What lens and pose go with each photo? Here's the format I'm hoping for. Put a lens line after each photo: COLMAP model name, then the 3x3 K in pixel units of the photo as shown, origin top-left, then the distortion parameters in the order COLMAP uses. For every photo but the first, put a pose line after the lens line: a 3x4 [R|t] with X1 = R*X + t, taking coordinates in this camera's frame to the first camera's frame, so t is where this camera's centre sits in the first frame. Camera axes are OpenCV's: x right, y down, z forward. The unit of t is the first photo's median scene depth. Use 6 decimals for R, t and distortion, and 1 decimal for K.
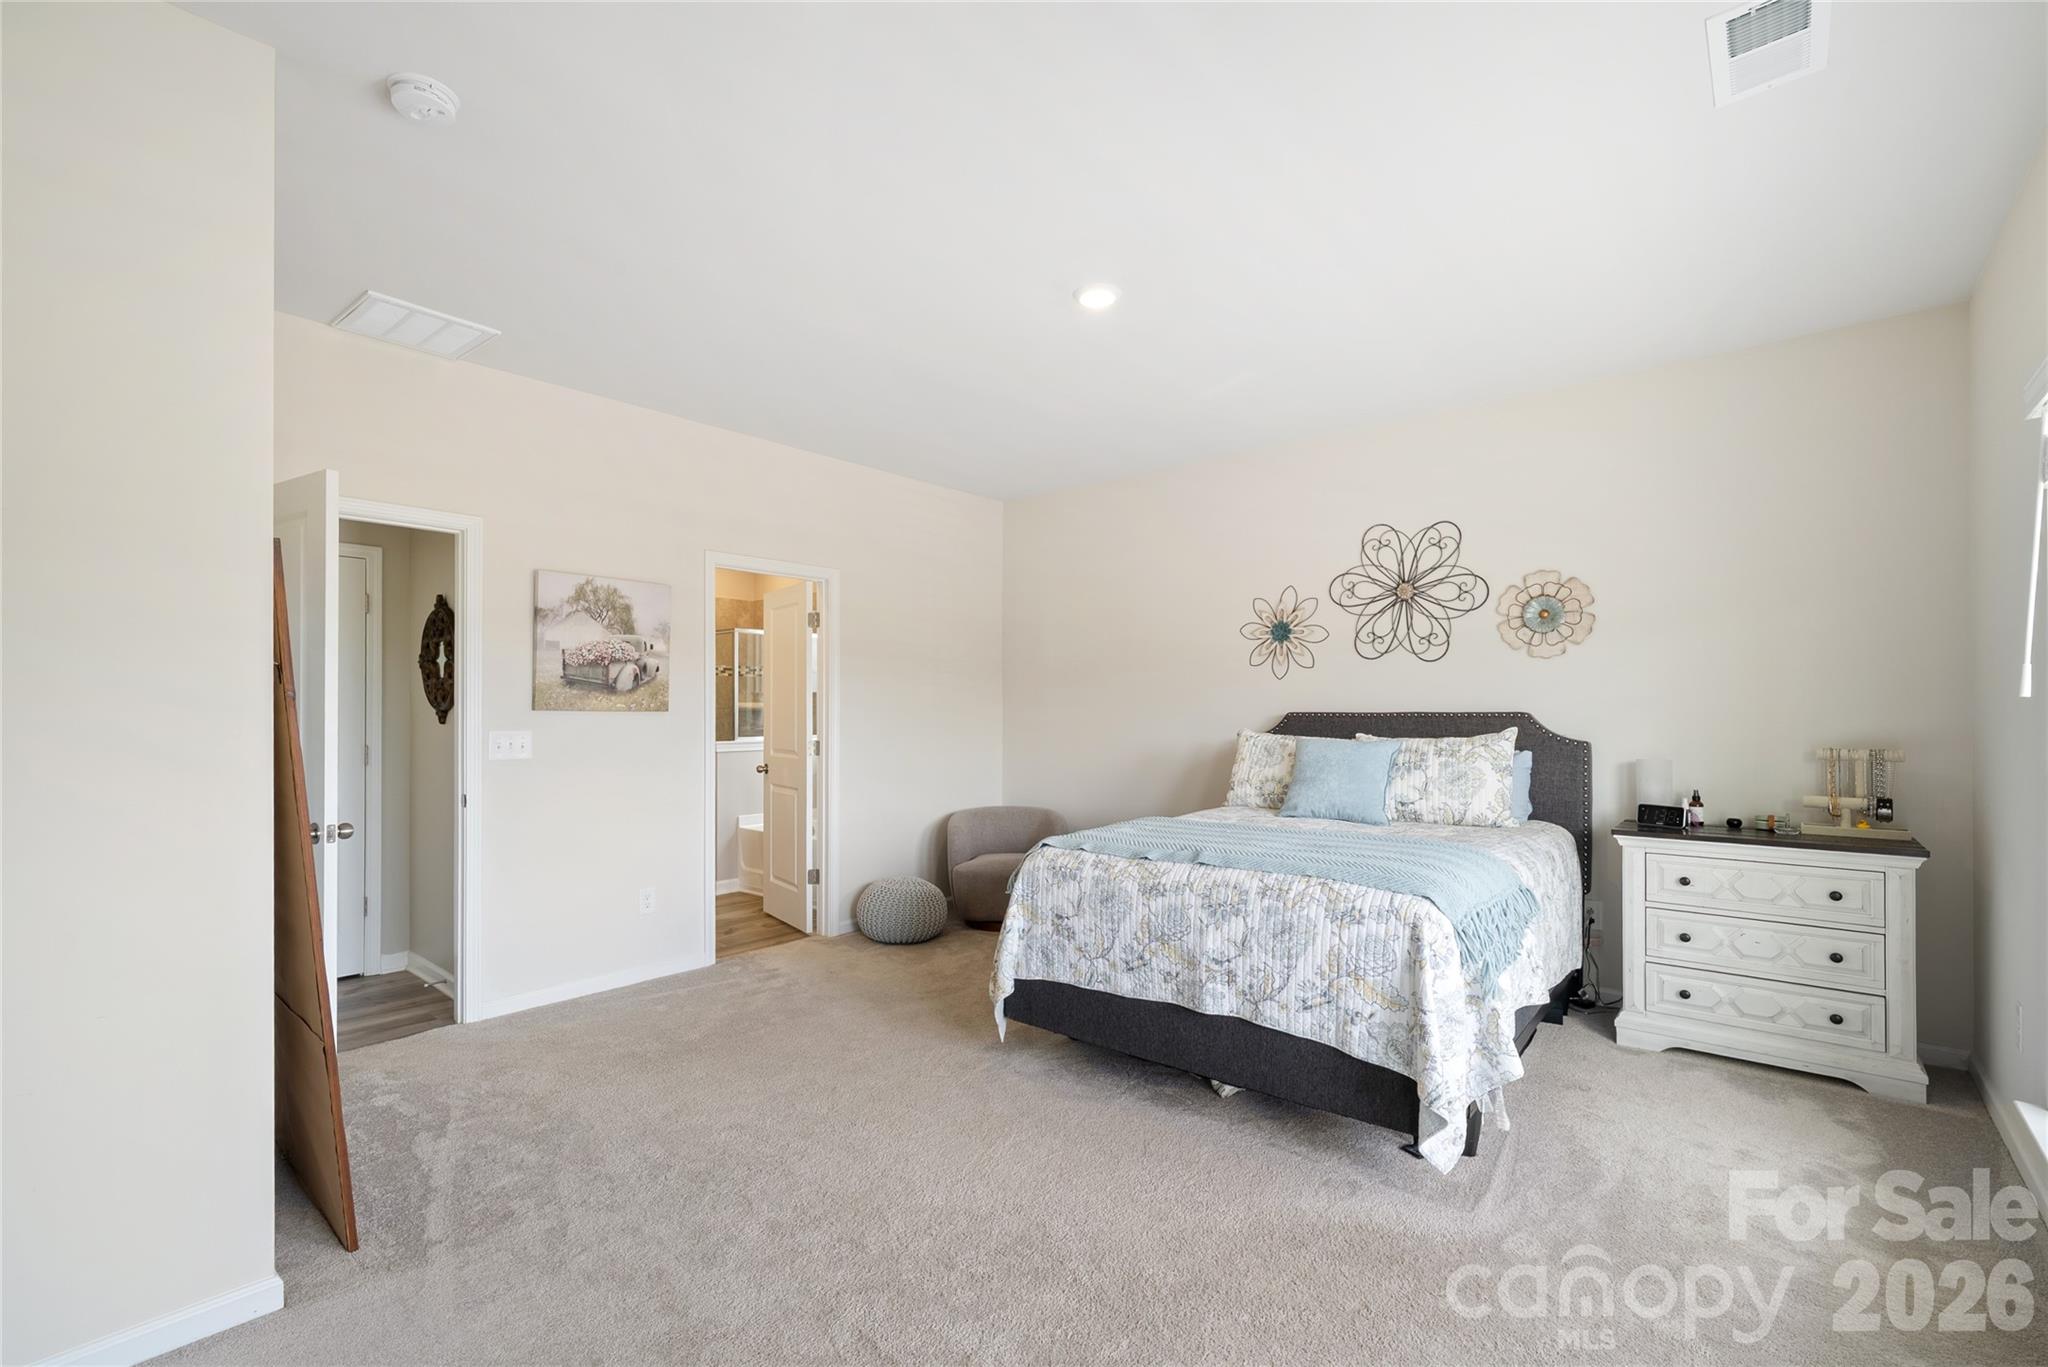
lens RADIAL K [[874.3, 0, 1008.9], [0, 874.3, 713.4], [0, 0, 1]] dist [-0.001601, 0.000031]
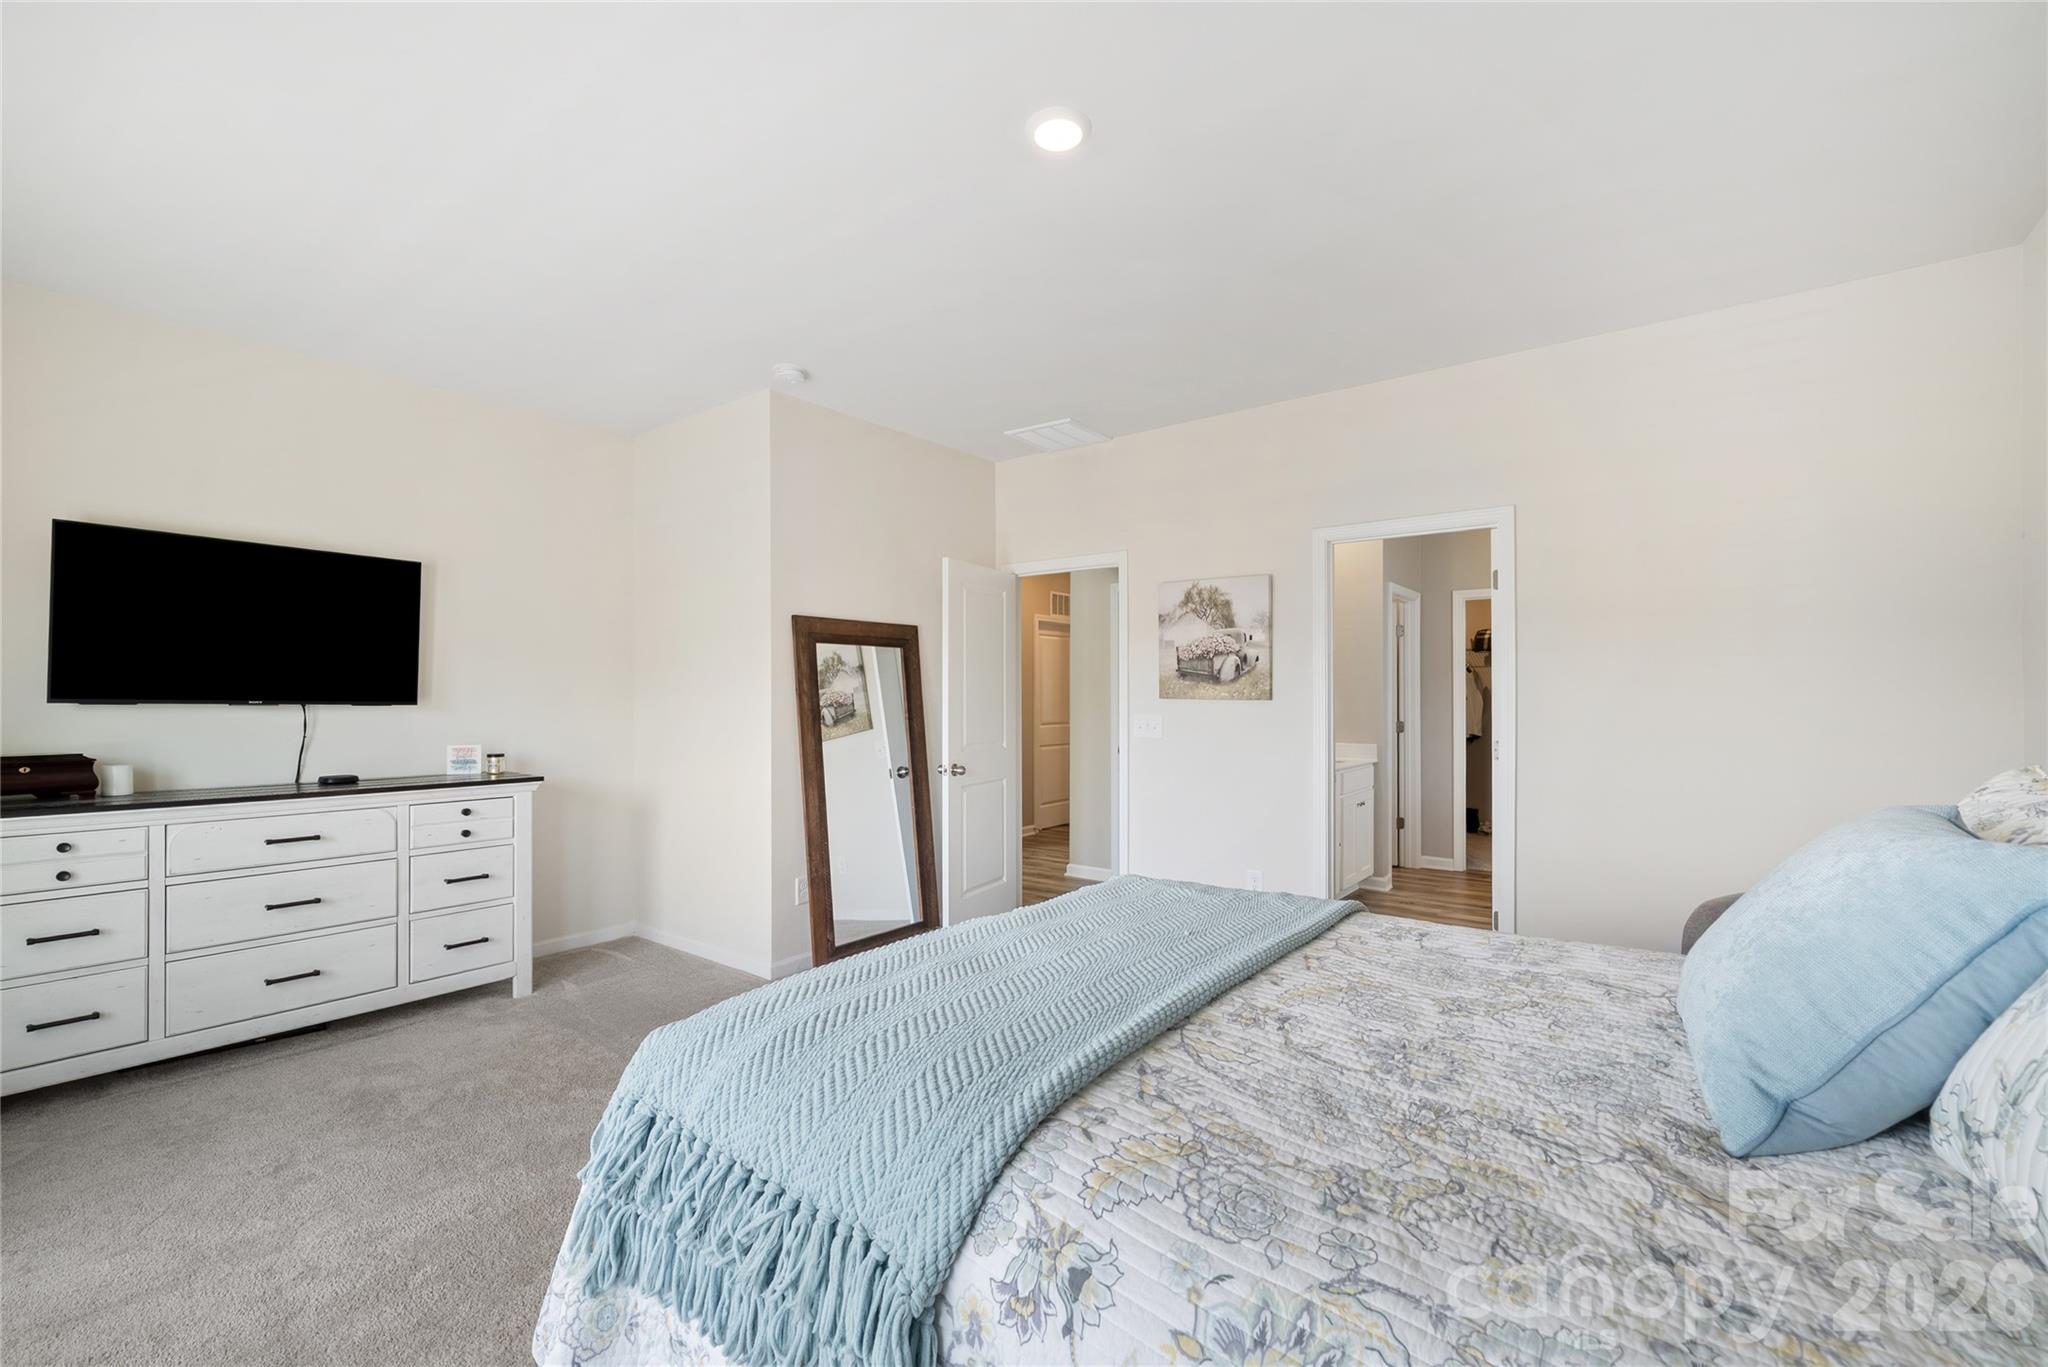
lens RADIAL K [[860.5, 0, 1030.4], [0, 860.5, 692.2], [0, 0, 1]] dist [0.006477, -0.001482]
pose [[0.052368, -0.000629, -0.998628, 0.611628], [-0.004520, 0.999989, -0.000867, -0.009804], [0.998618, 0.004559, 0.052365, 0.709605]]
